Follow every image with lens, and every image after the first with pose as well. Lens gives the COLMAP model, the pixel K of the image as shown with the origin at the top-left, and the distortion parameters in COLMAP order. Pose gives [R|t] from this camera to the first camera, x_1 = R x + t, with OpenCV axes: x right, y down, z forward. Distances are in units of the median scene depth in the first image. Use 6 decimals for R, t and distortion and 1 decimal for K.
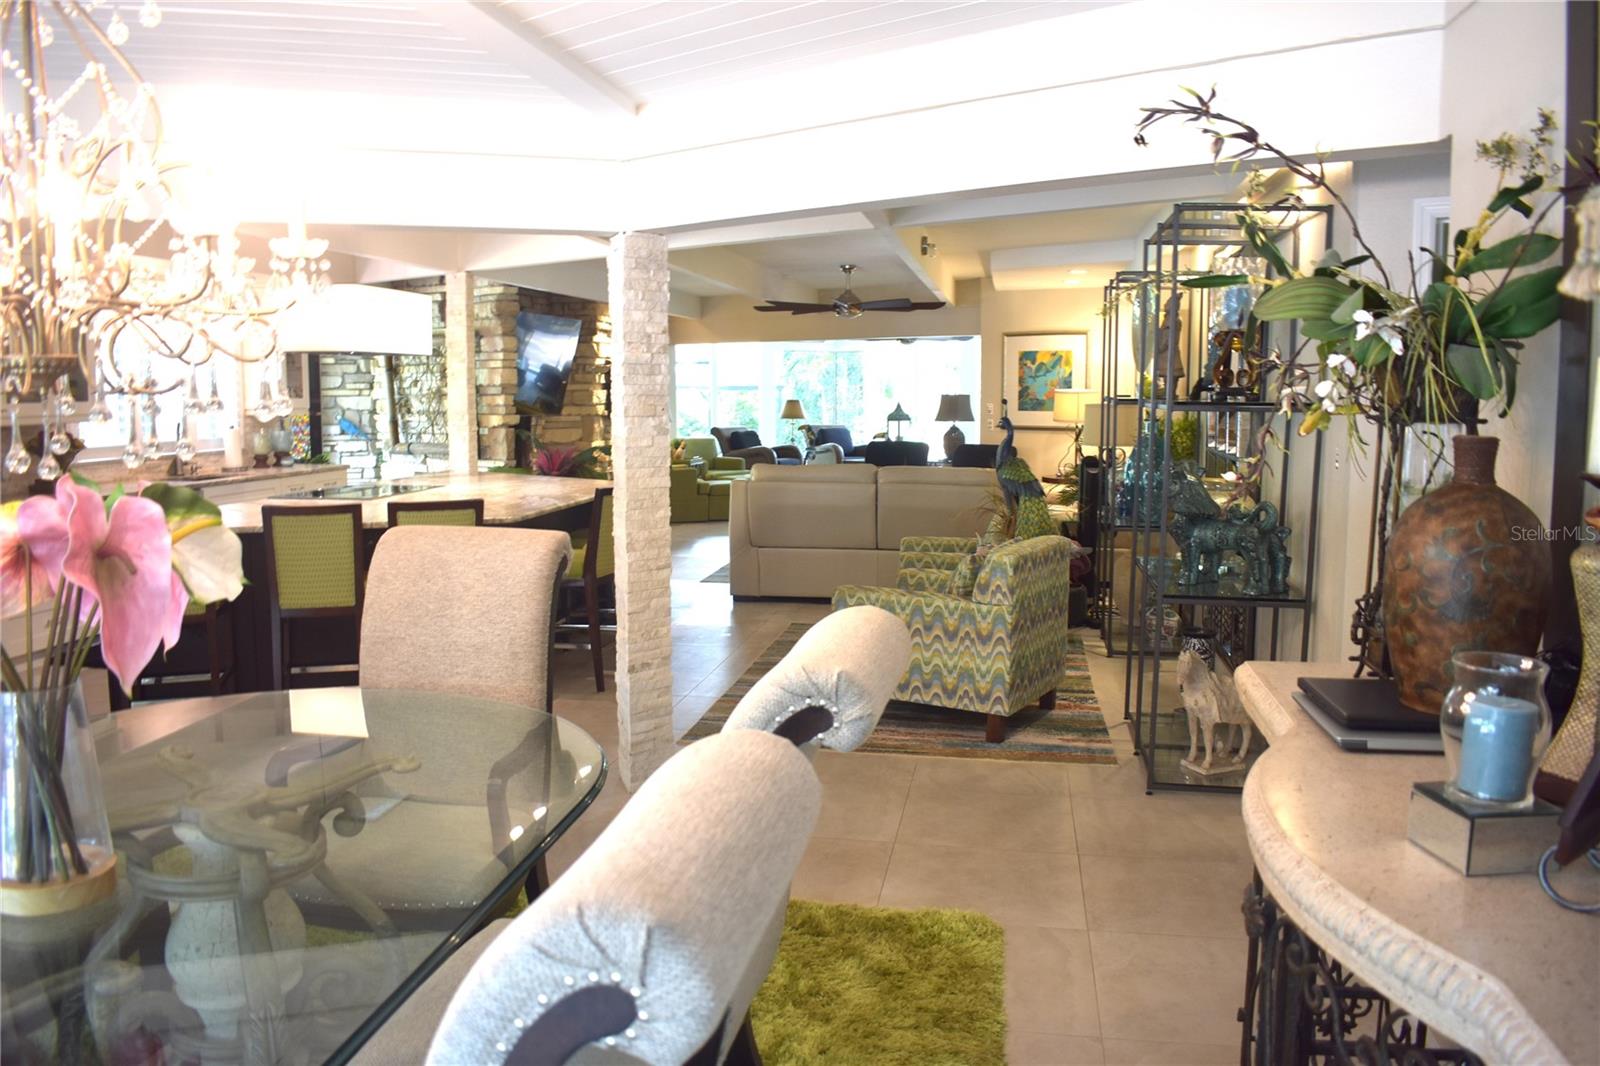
lens RADIAL K [[1250.8, 0, 796.1], [0, 1250.8, 526.3], [0, 0, 1]] dist [-0.090712, 0.010269]
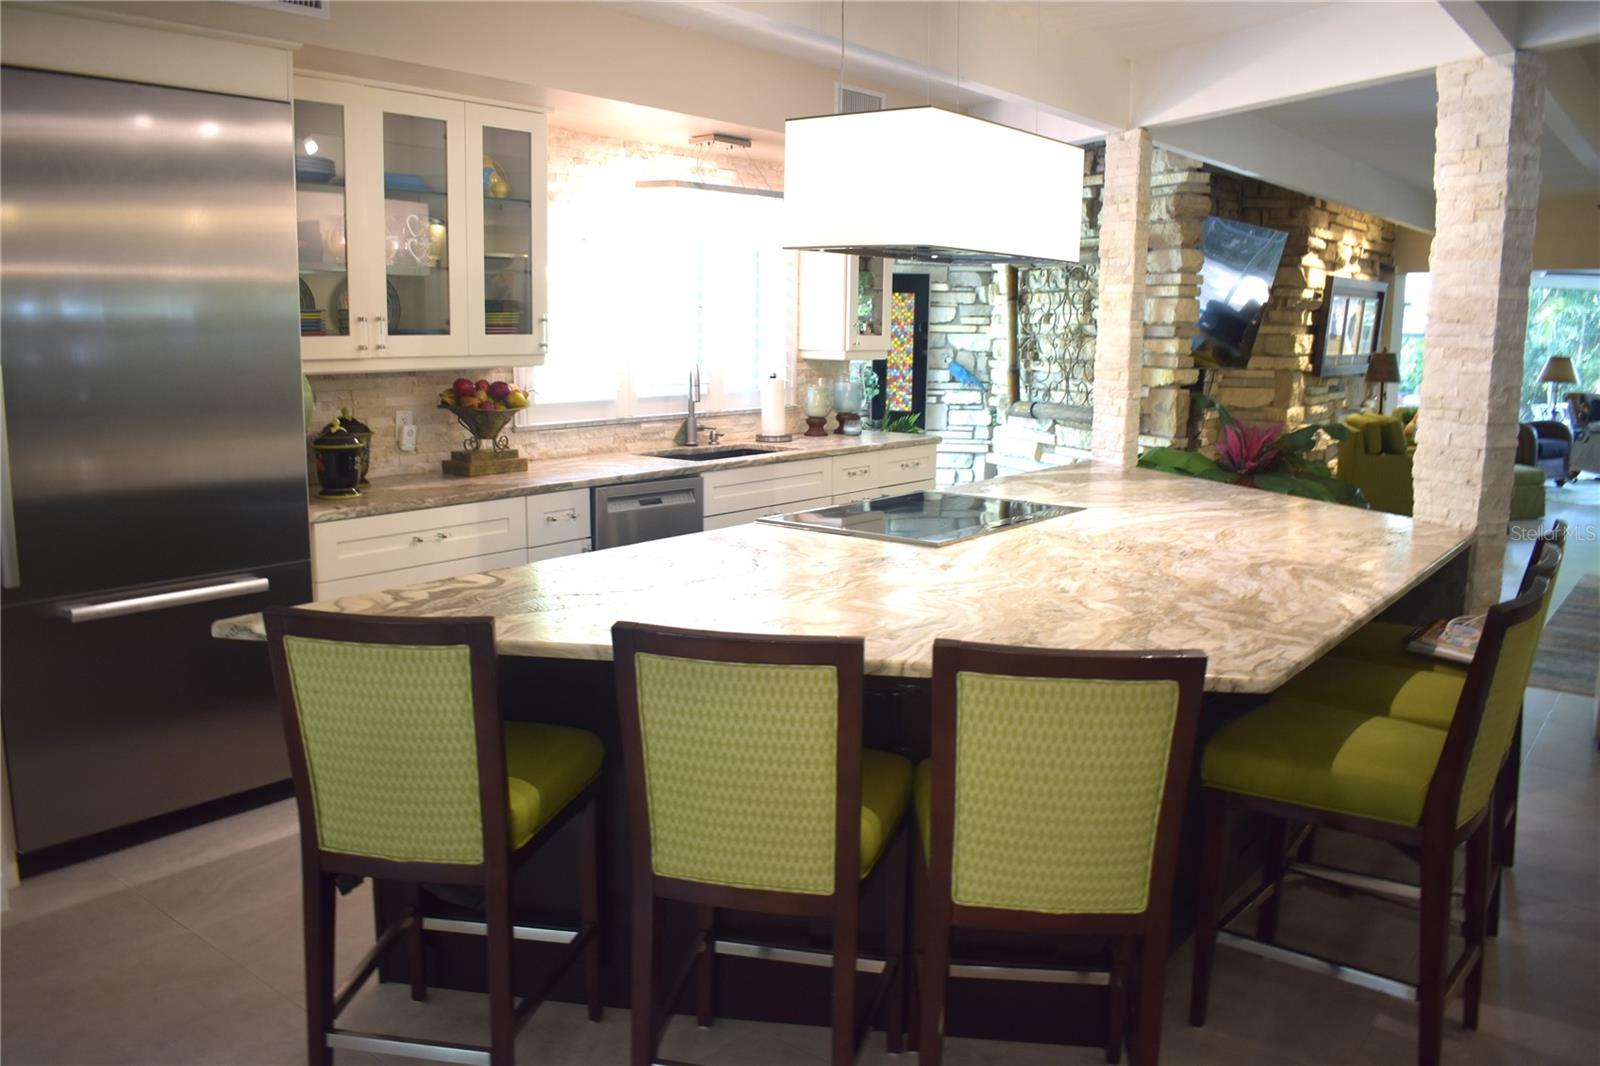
lens RADIAL K [[1250.8, 0, 796.1], [0, 1250.8, 526.3], [0, 0, 1]] dist [-0.090712, 0.010269]
pose [[0.879647, 0.088243, -0.467370, -0.091644], [-0.065719, 0.995763, 0.064317, -0.033375], [0.471065, -0.025862, 0.881719, 0.304575]]
